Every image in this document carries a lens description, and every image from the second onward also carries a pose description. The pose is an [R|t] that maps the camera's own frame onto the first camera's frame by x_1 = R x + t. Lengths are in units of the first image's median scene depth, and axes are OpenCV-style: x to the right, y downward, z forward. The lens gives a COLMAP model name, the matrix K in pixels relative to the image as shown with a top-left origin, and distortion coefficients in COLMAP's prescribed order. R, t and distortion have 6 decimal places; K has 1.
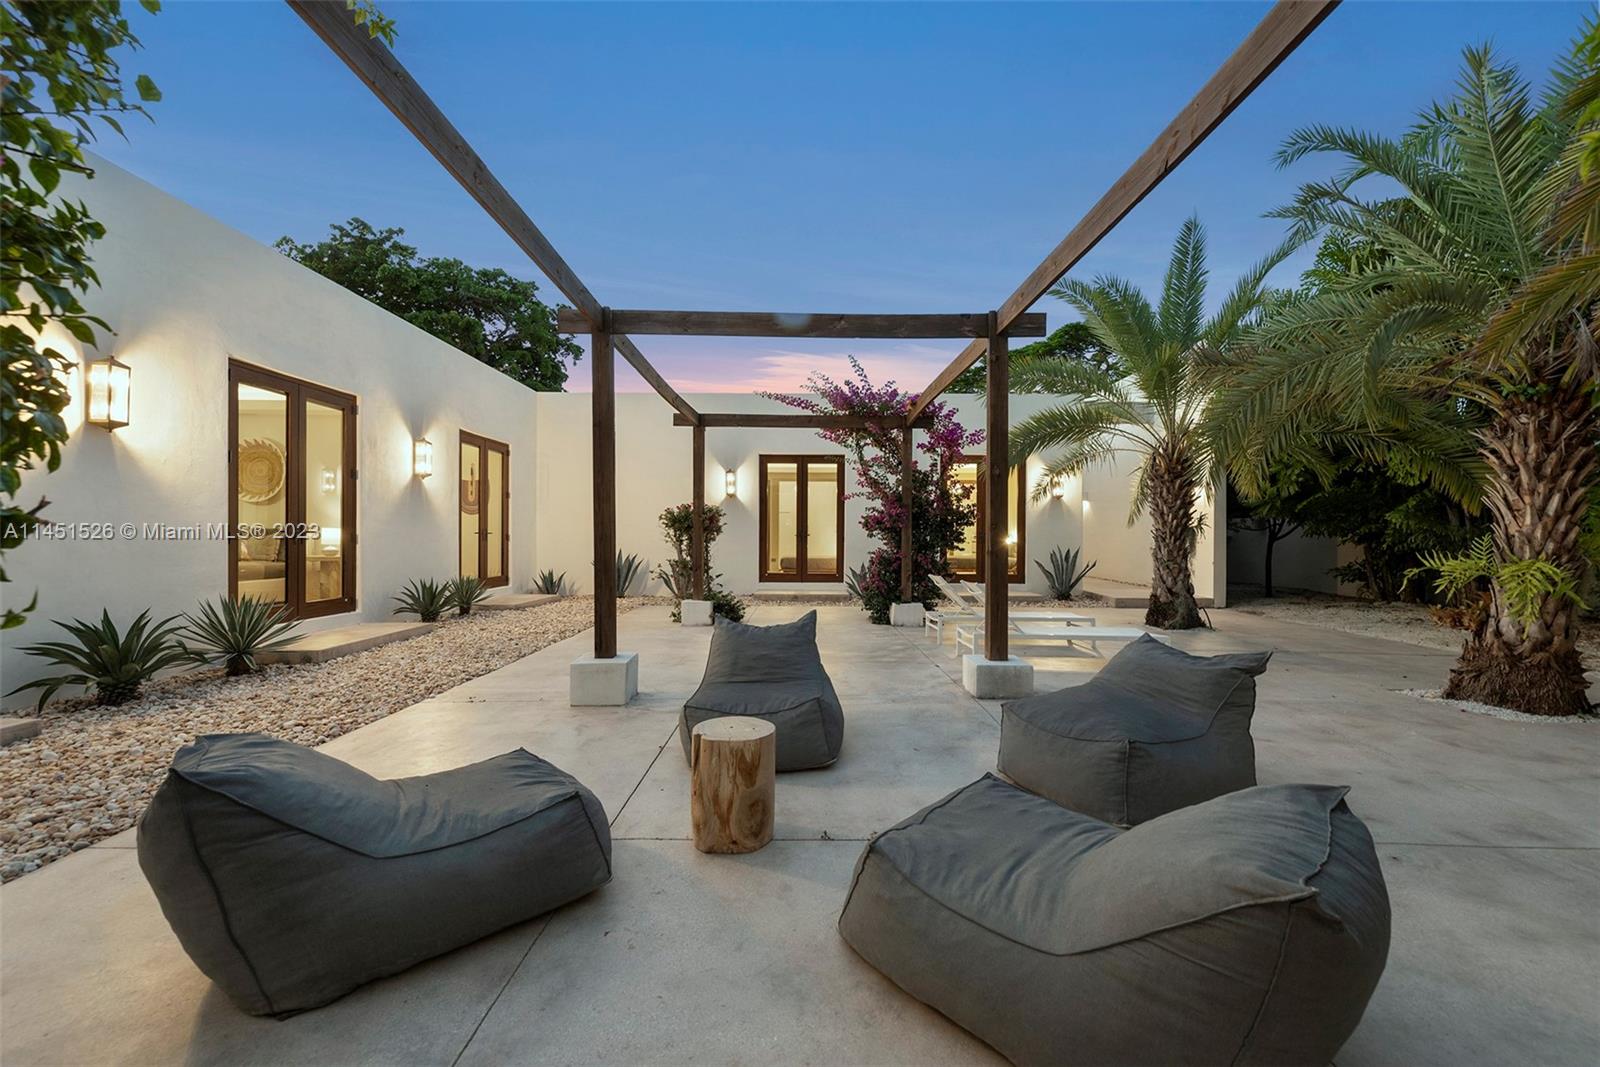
lens RADIAL K [[647.4, 0, 800.0], [0, 647.4, 533.5], [0, 0, 1]] dist [0.012718, 0.000050]
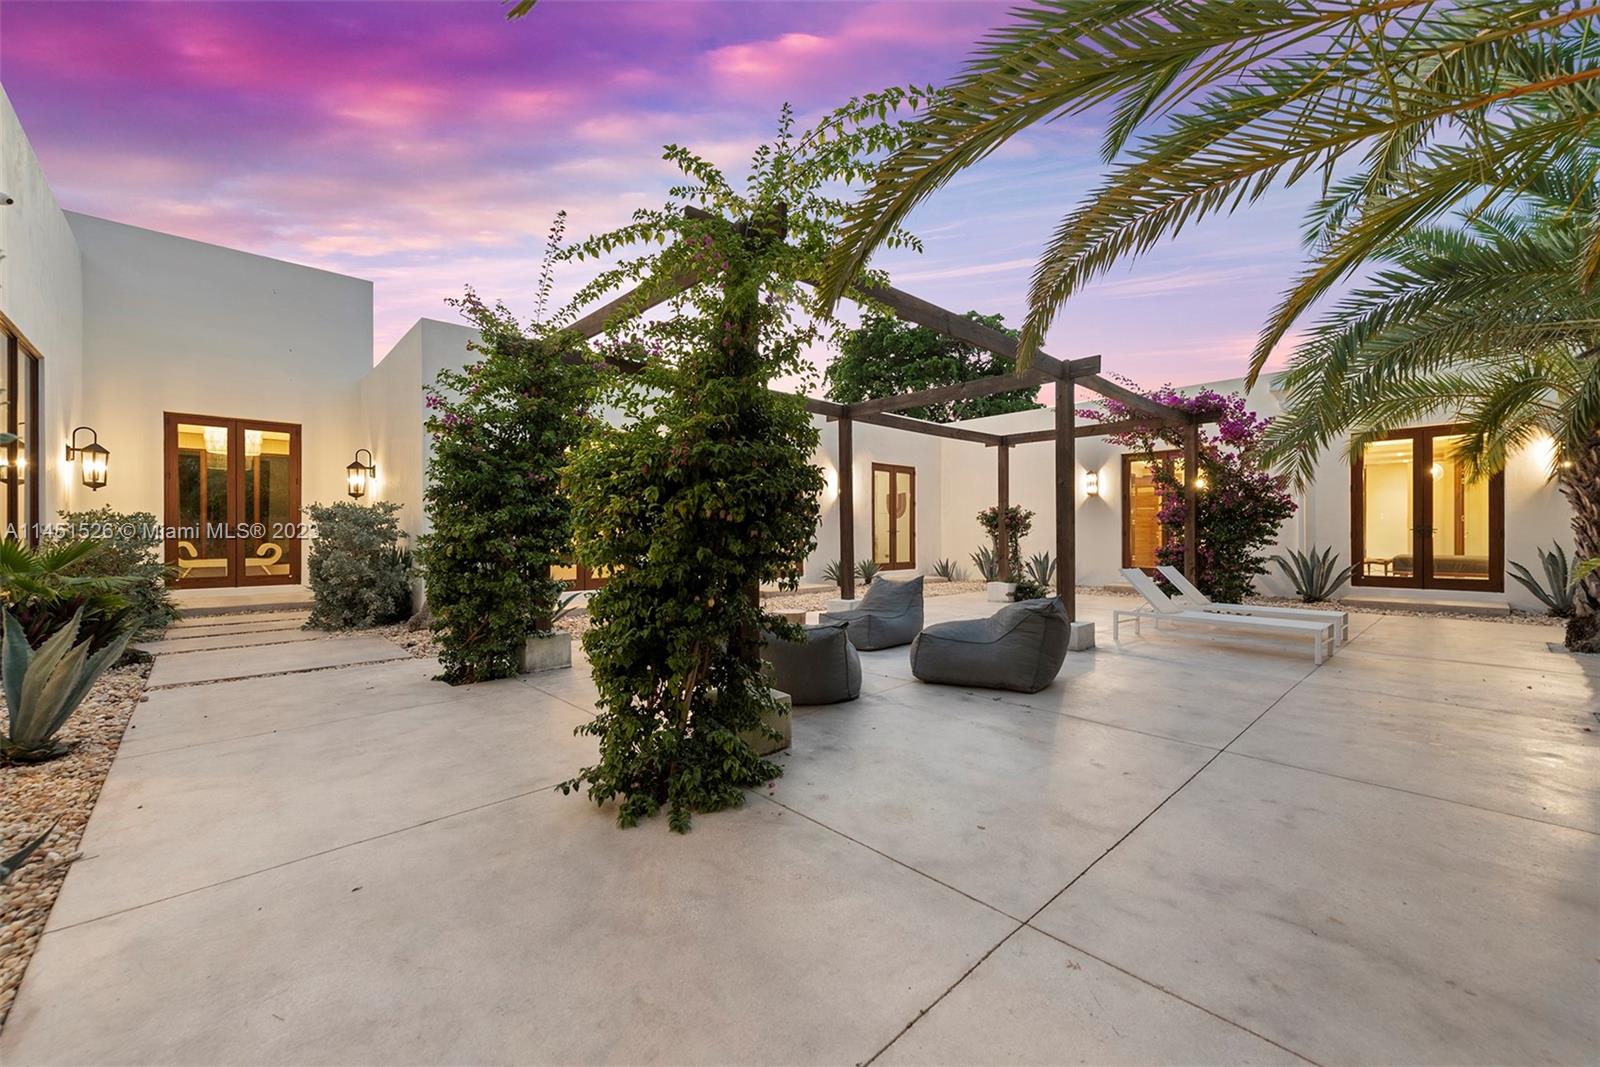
lens RADIAL K [[634.0, 0, 800.0], [0, 634.0, 533.5], [0, 0, 1]] dist [0.000612, -0.000125]
pose [[0.698000, -0.012155, -0.715995, 0.379791], [0.015685, 0.999876, -0.001684, 0.002767], [0.715926, -0.010055, 0.698104, -0.130936]]
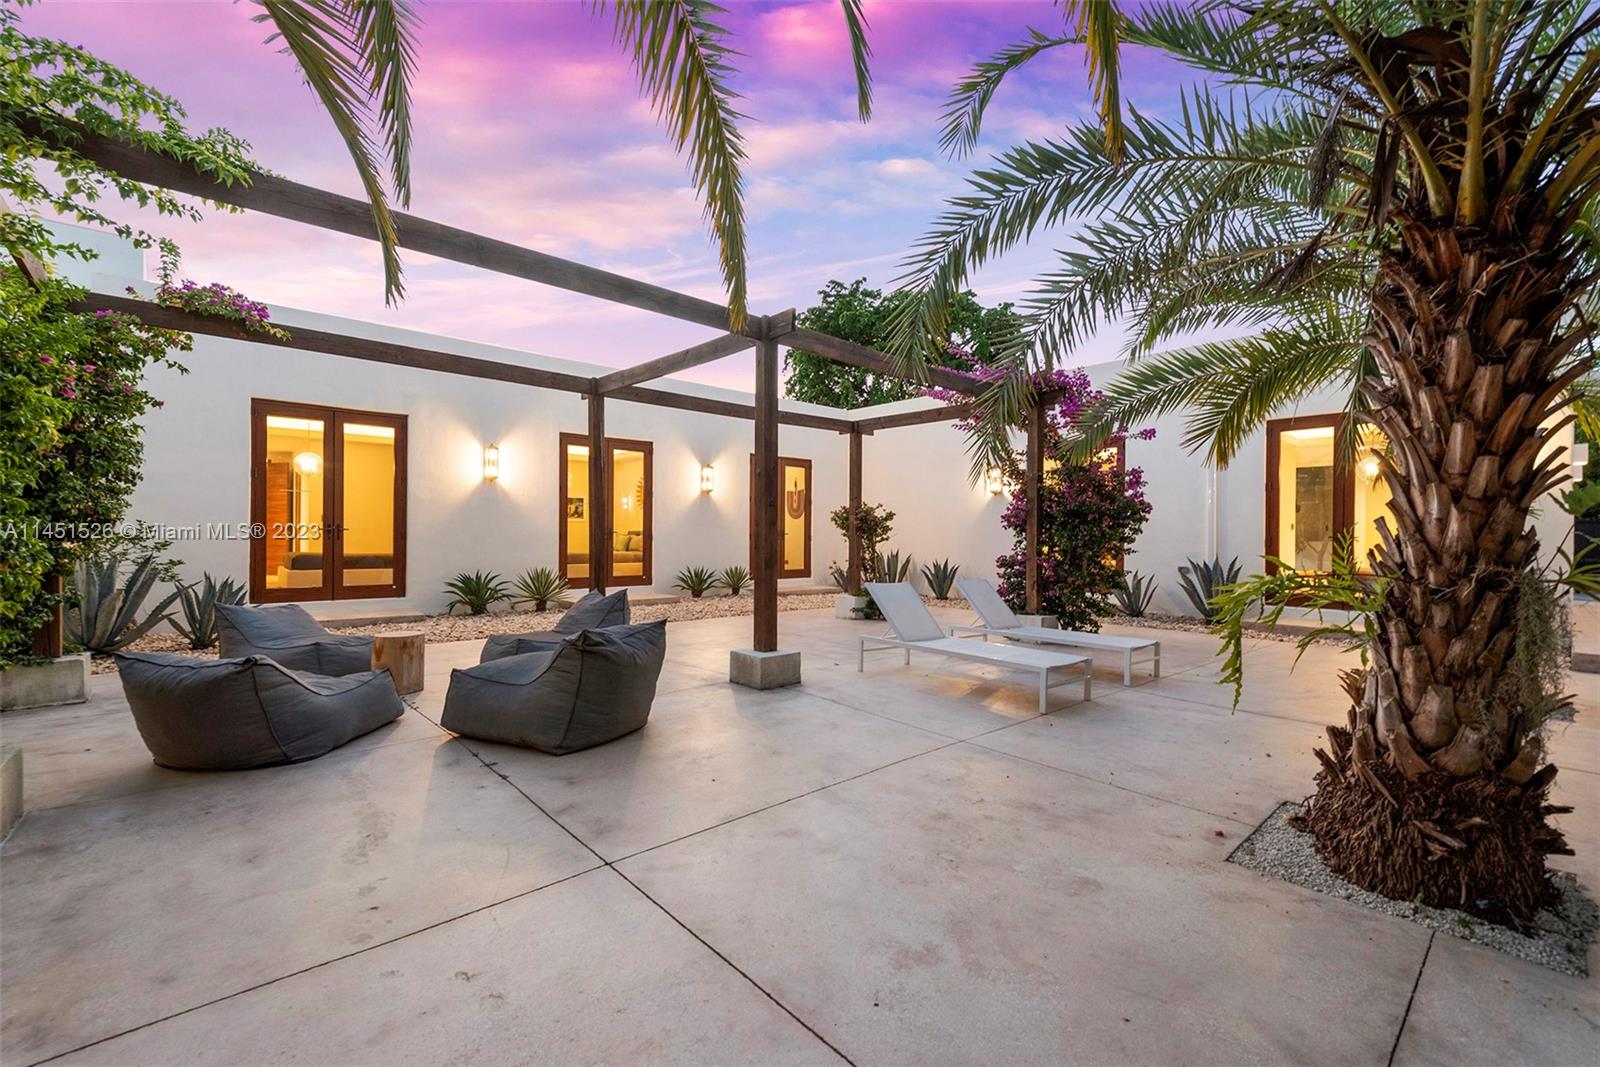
lens RADIAL K [[693.1, 0, 800.0], [0, 693.1, 533.5], [0, 0, 1]] dist [0.002419, 0.000295]
pose [[0.685580, -0.008837, -0.727943, 0.510316], [0.007204, 0.999960, -0.005355, 0.005240], [0.727961, -0.001573, 0.685616, 0.124056]]
